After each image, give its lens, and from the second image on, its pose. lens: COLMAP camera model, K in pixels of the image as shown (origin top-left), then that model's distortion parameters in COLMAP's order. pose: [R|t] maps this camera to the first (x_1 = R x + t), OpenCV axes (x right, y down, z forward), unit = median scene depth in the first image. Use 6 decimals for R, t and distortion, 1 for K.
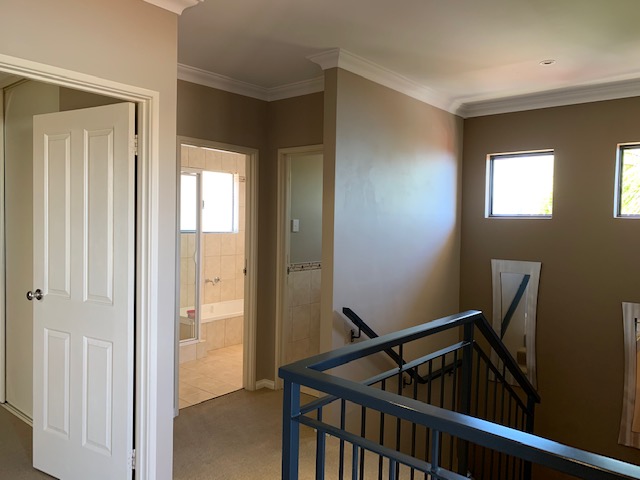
lens RADIAL K [[498.6, 0, 320.0], [0, 498.6, 240.0], [0, 0, 1]] dist [0.035957, -0.006396]
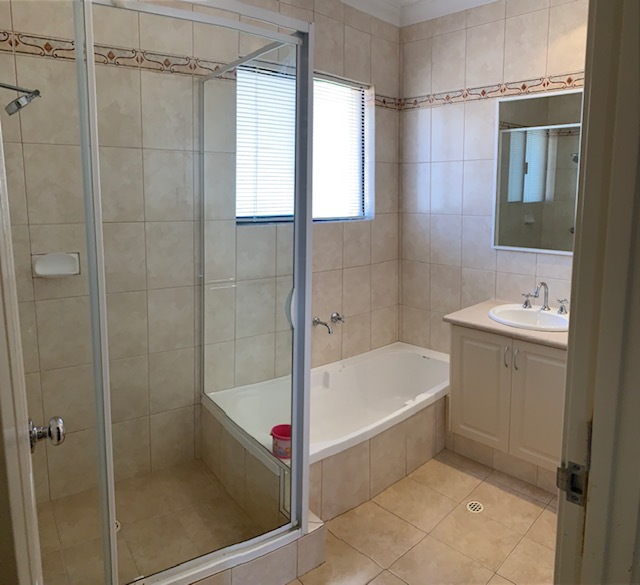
lens RADIAL K [[628.1, 0, 320.0], [0, 628.1, 292.5], [0, 0, 1]] dist [0.728127, 0.000190]
pose [[0.980341, 0.016772, -0.196596, -0.102841], [0.007040, 0.992772, 0.119806, -0.018236], [0.197184, -0.118835, 0.973138, 0.411891]]
